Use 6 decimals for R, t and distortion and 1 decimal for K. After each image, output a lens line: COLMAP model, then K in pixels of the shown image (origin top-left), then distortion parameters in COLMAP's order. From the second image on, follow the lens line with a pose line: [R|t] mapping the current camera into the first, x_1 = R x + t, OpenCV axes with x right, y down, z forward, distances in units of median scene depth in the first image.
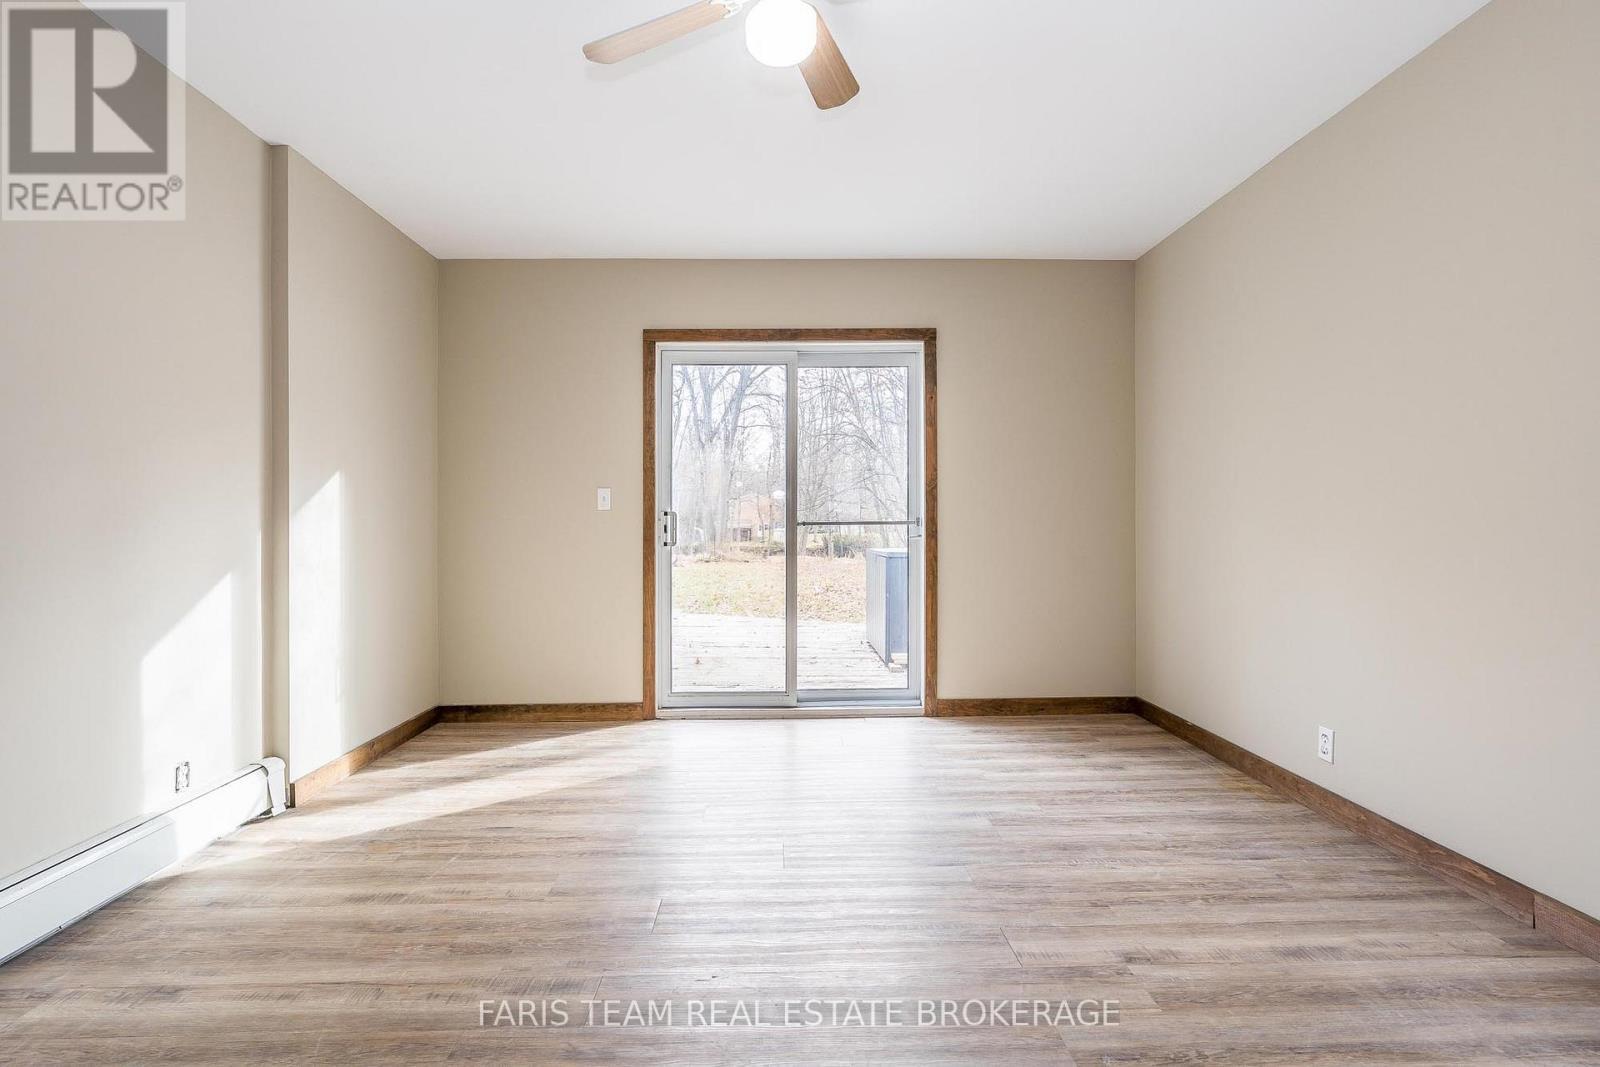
lens RADIAL K [[772.1, 0, 797.7], [0, 772.1, 521.5], [0, 0, 1]] dist [-0.010350, 0.002712]
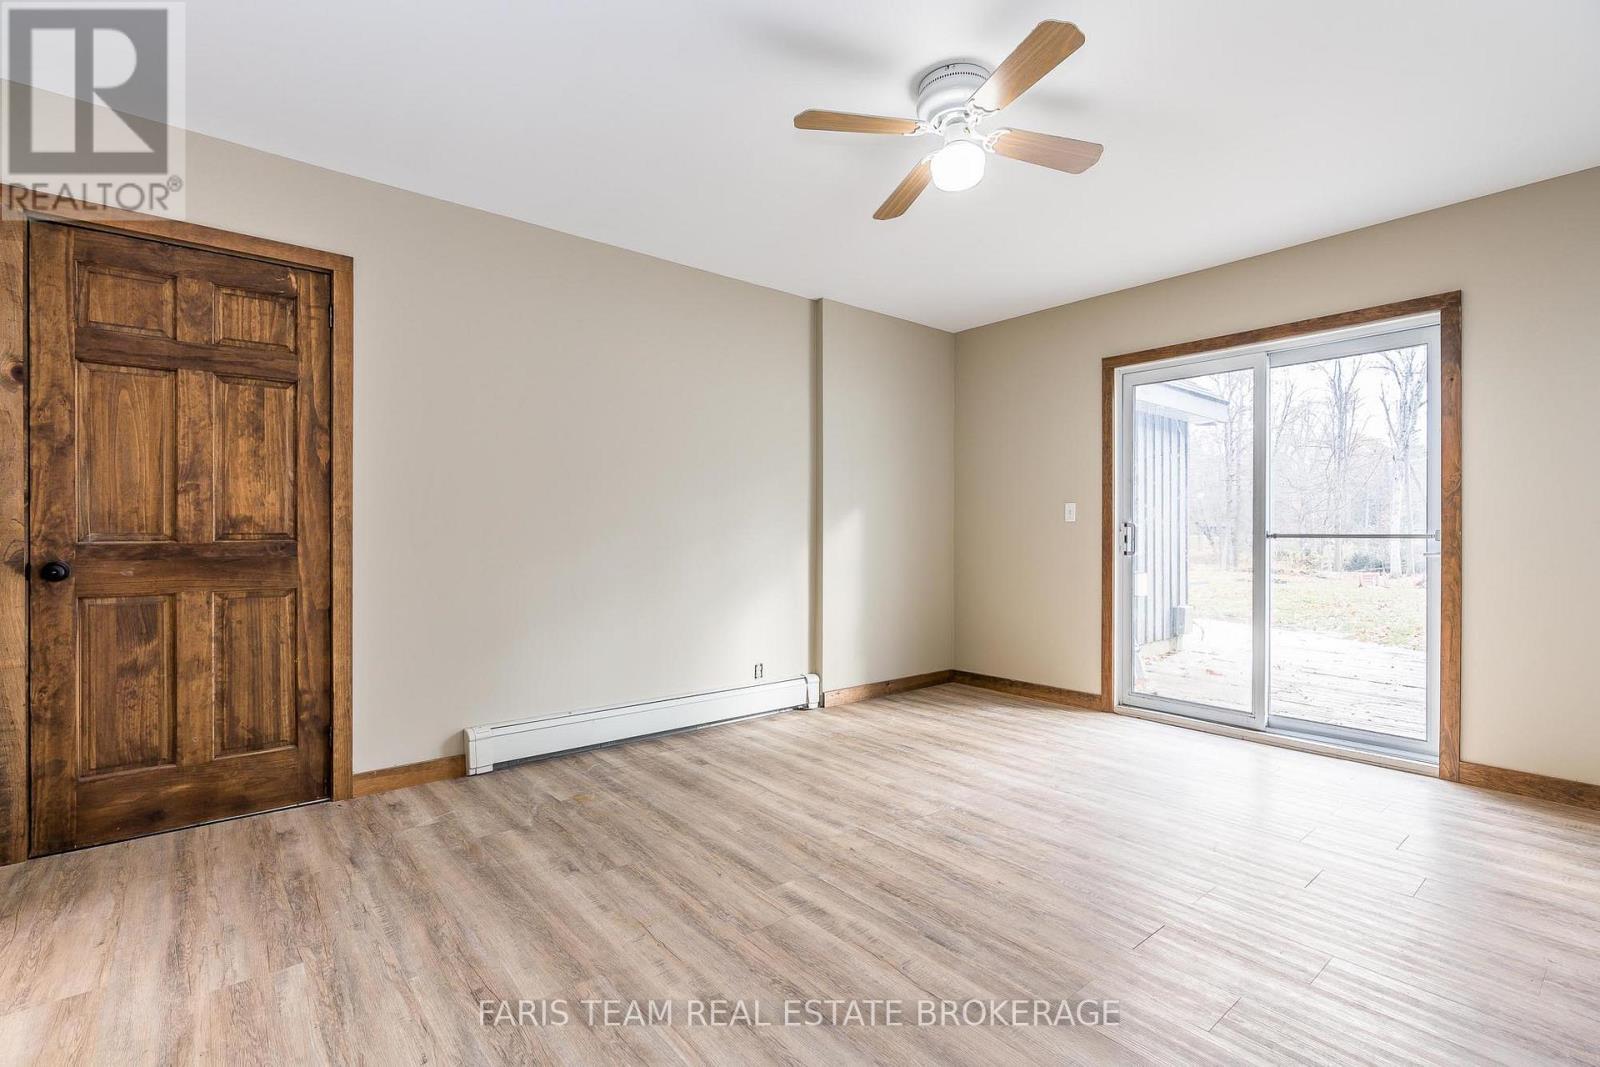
lens RADIAL K [[772.1, 0, 806.5], [0, 772.1, 534.1], [0, 0, 1]] dist [-0.010350, 0.002712]
pose [[0.607032, 0.011423, -0.794595, 0.422656], [-0.006331, 0.999934, 0.009538, -0.005069], [0.794652, -0.000759, 0.607065, -0.008972]]
